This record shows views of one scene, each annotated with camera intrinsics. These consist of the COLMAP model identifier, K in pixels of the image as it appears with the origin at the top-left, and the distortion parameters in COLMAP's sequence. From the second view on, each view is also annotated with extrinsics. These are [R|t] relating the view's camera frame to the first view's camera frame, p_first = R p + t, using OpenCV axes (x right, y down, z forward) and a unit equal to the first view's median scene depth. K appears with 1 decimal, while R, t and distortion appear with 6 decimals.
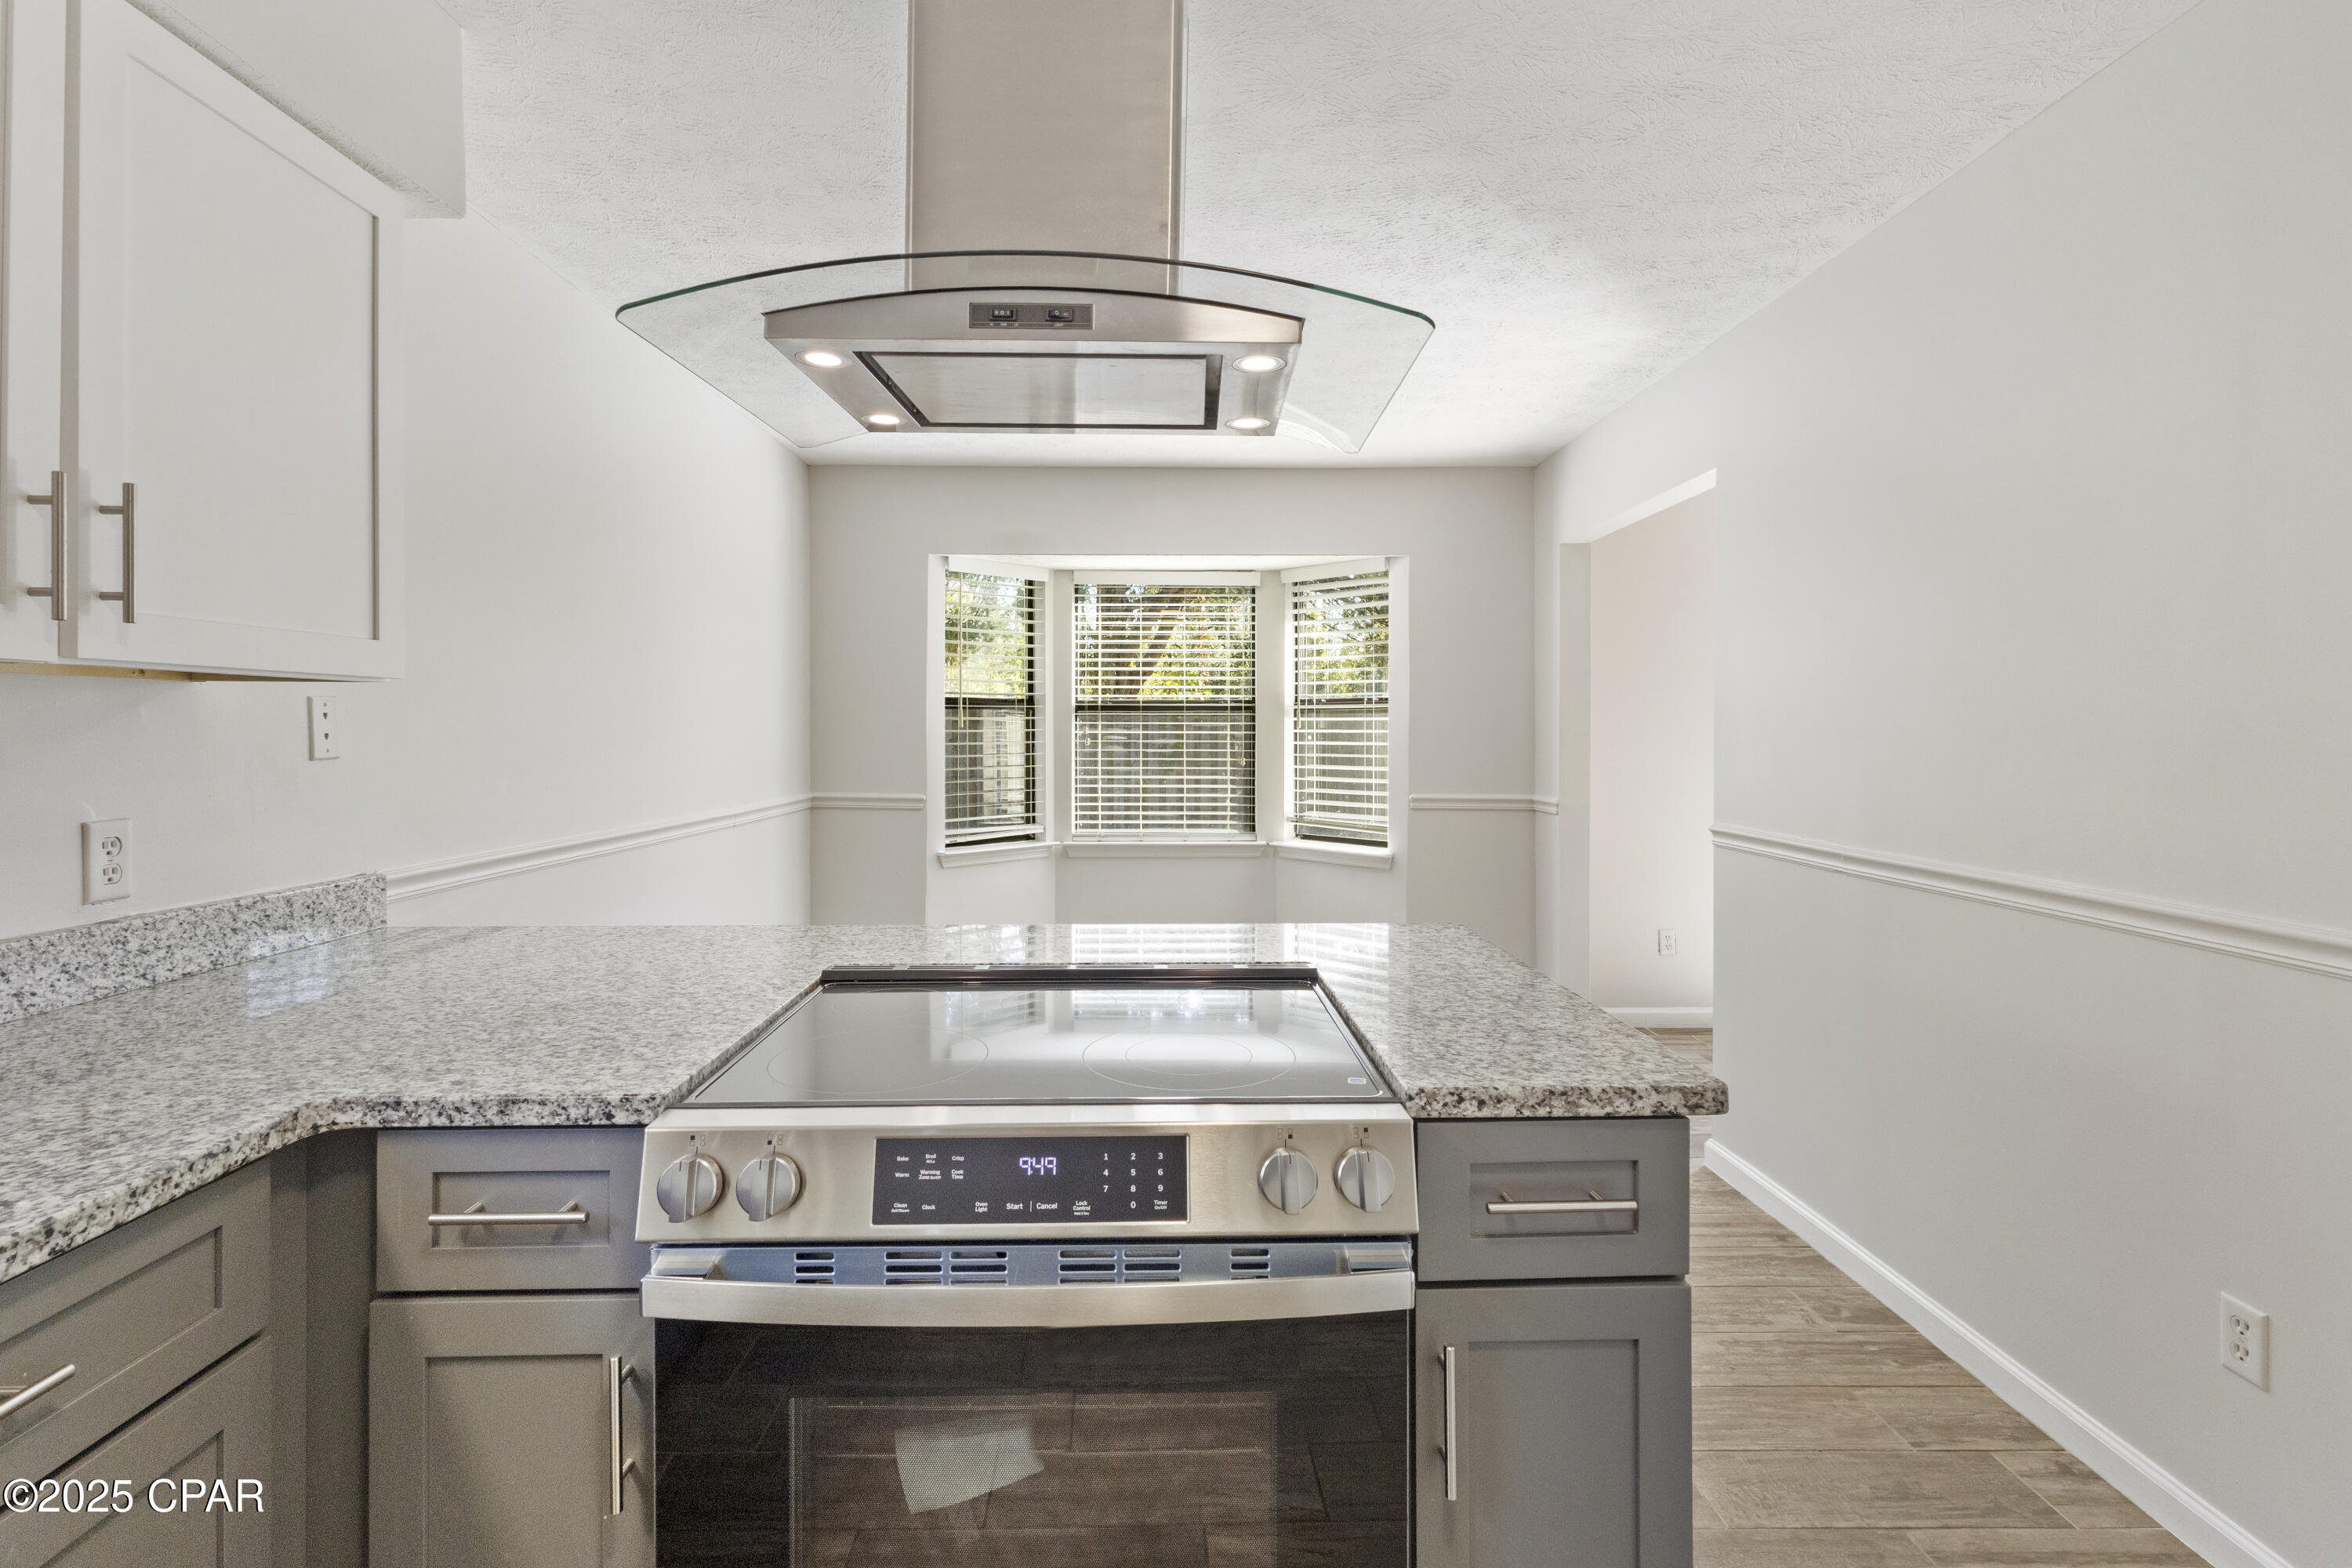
lens RADIAL K [[1103.9, 0, 1157.5], [0, 1103.9, 739.0], [0, 0, 1]] dist [0.000557, 0.000628]
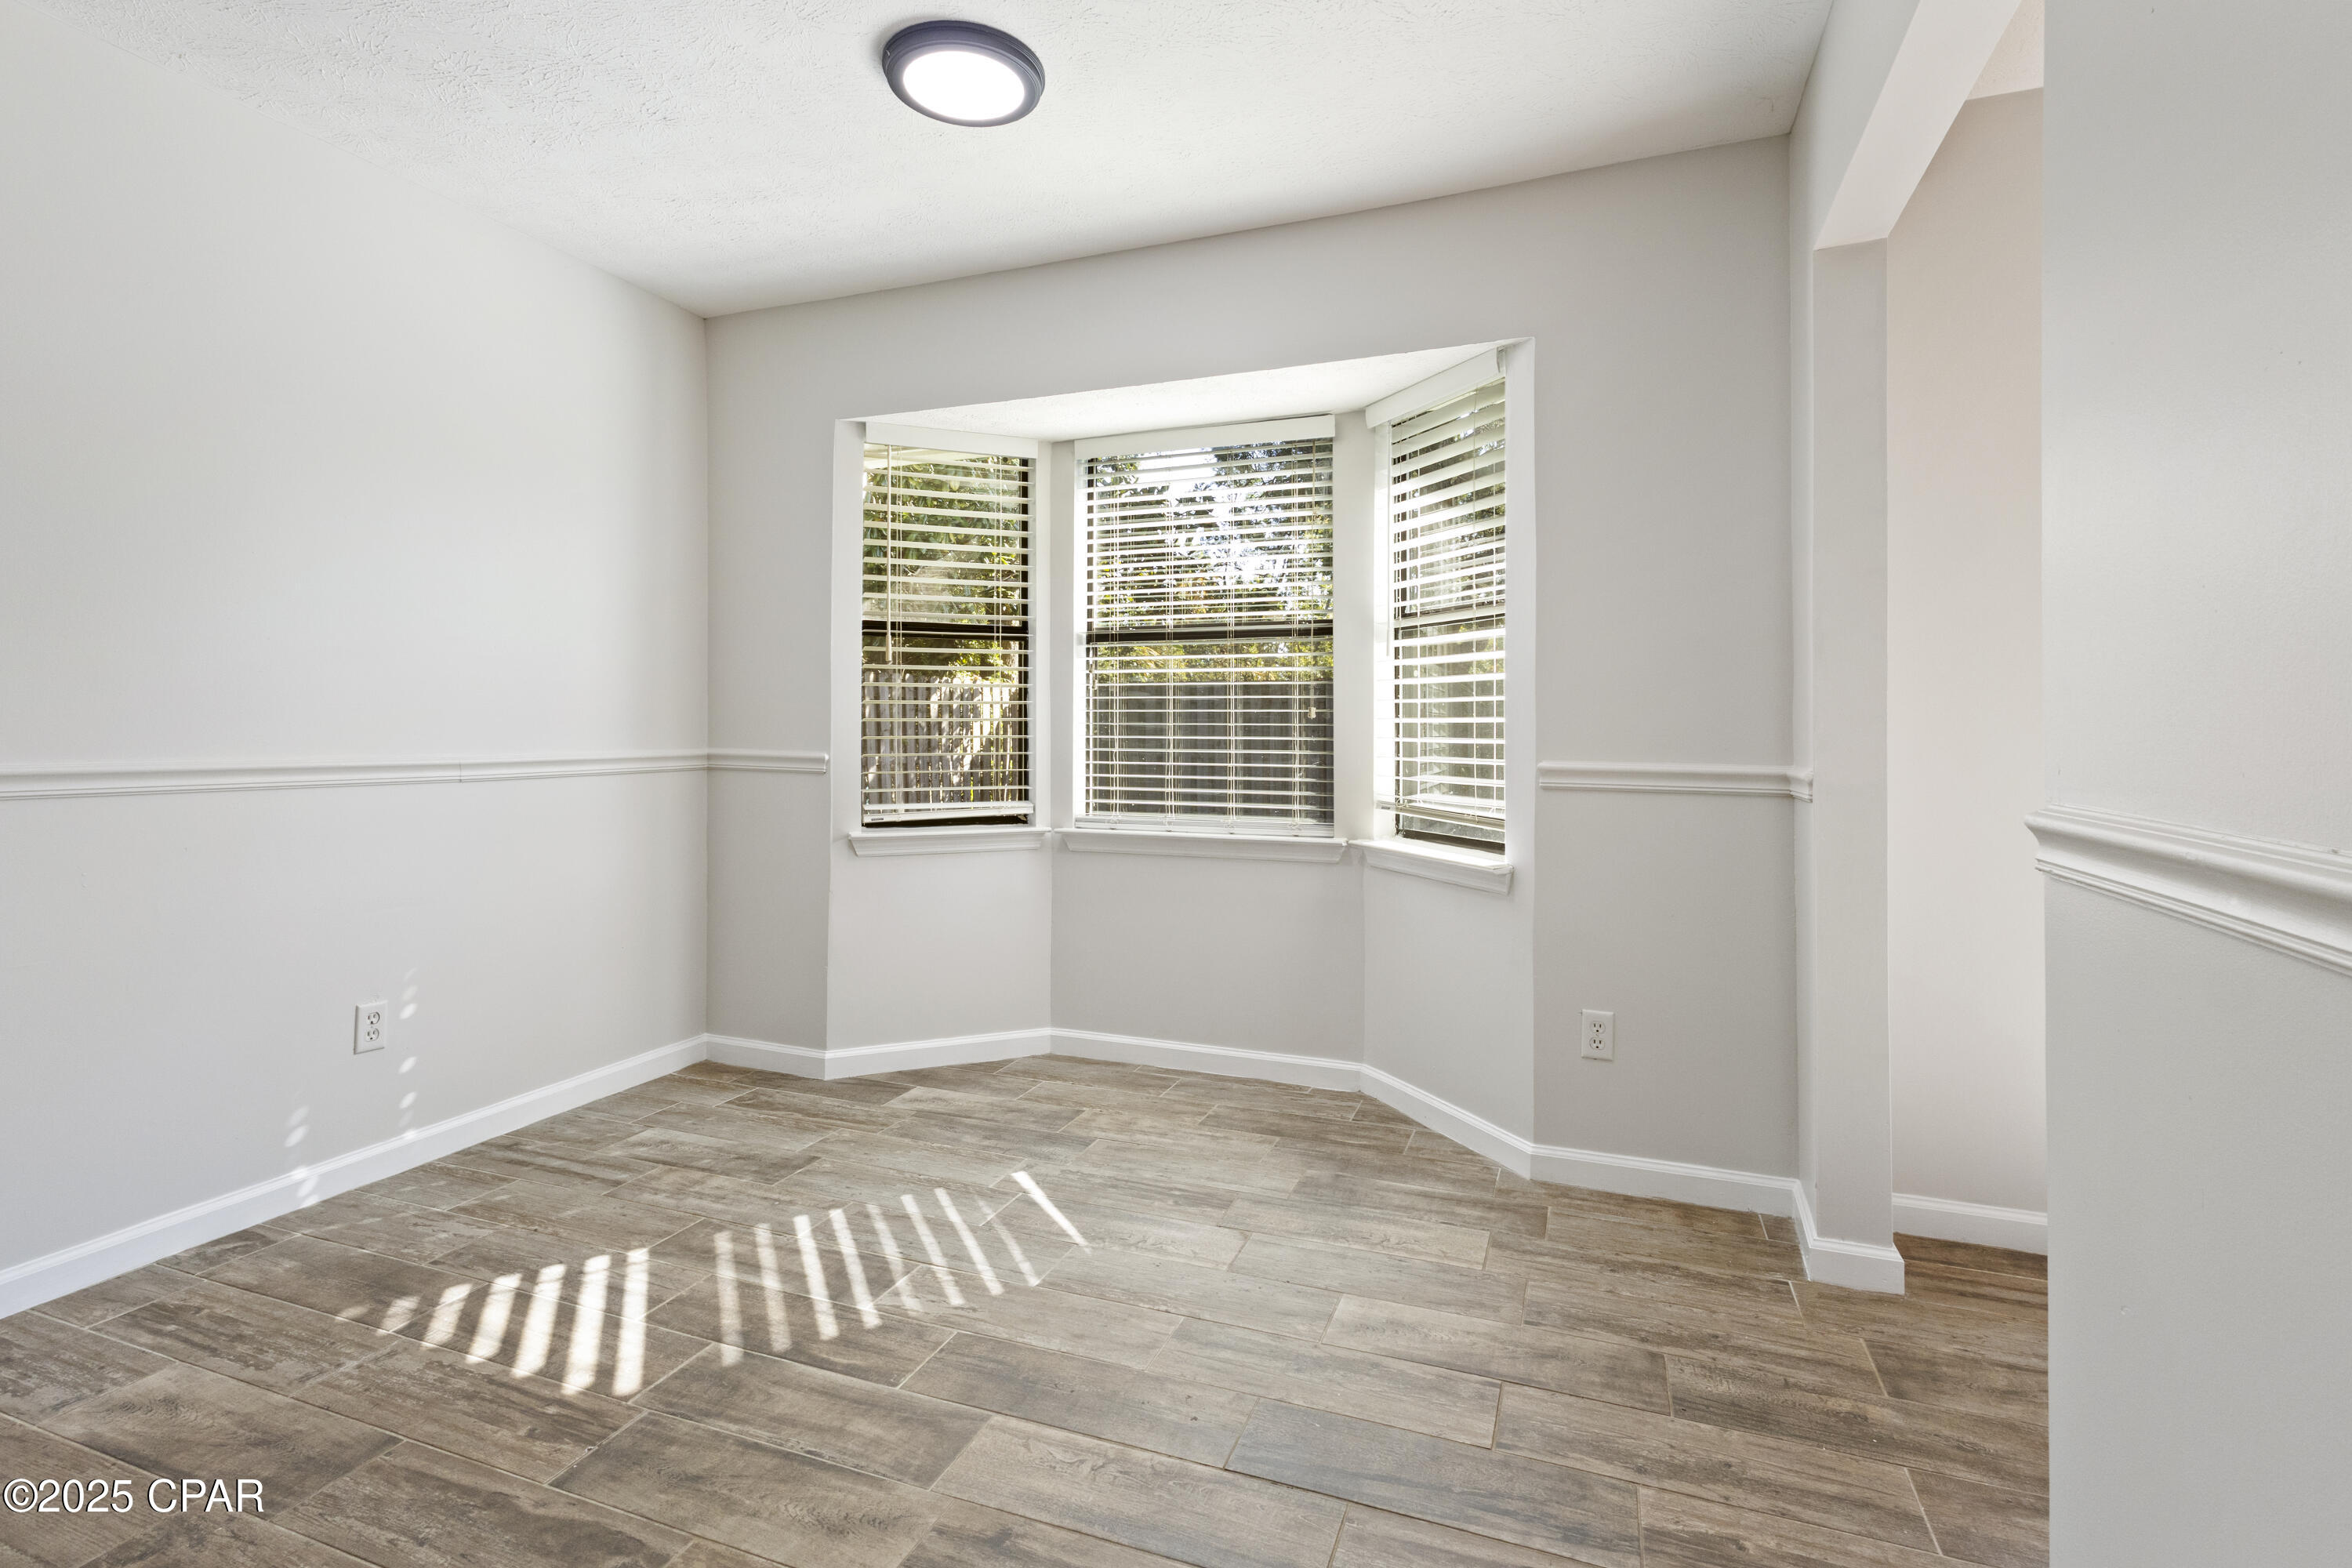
lens RADIAL K [[1103.9, 0, 1183.9], [0, 1103.9, 731.2], [0, 0, 1]] dist [0.000557, 0.000628]
pose [[0.933516, 0.004557, -0.358507, 0.755344], [-0.007299, 0.999954, -0.006295, 0.113521], [0.358462, 0.008493, 0.933506, 1.183022]]
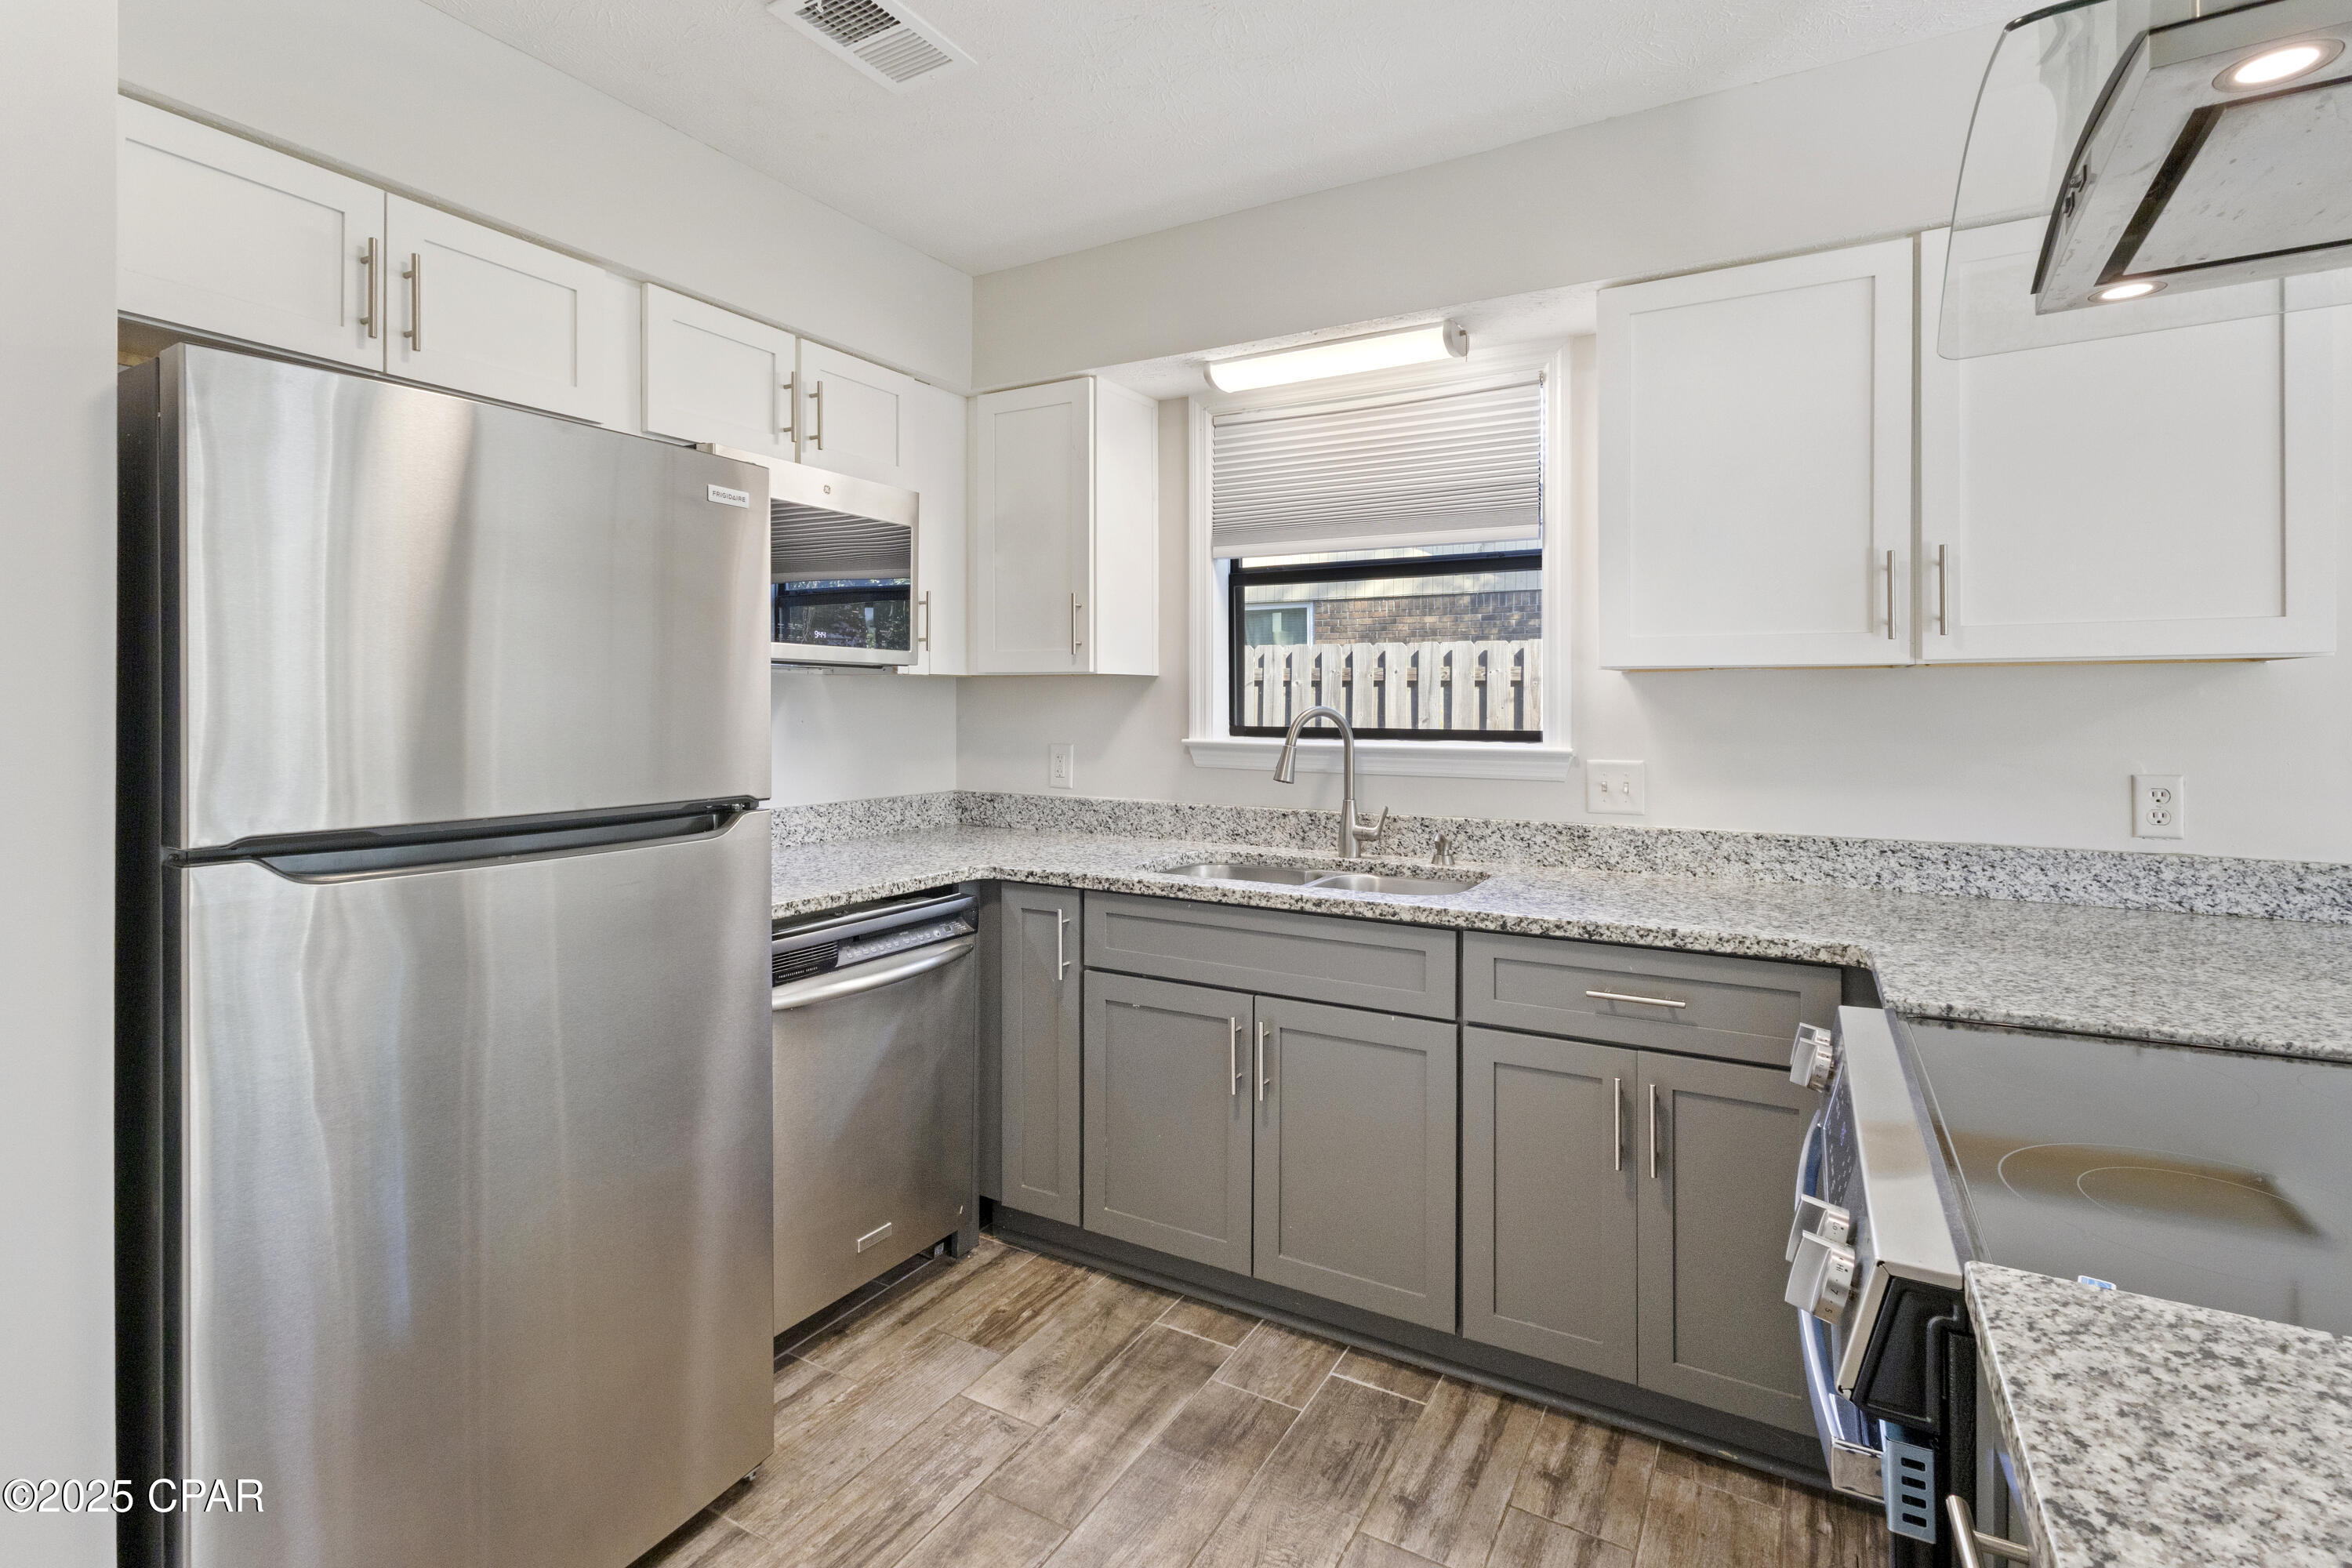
lens RADIAL K [[1103.9, 0, 1177.3], [0, 1103.9, 712.9], [0, 0, 1]] dist [0.000557, 0.000628]
pose [[-0.507807, 0.005467, -0.861453, 0.703062], [-0.006755, 0.999924, 0.010327, -0.003808], [0.861444, 0.011063, -0.507732, 0.646258]]
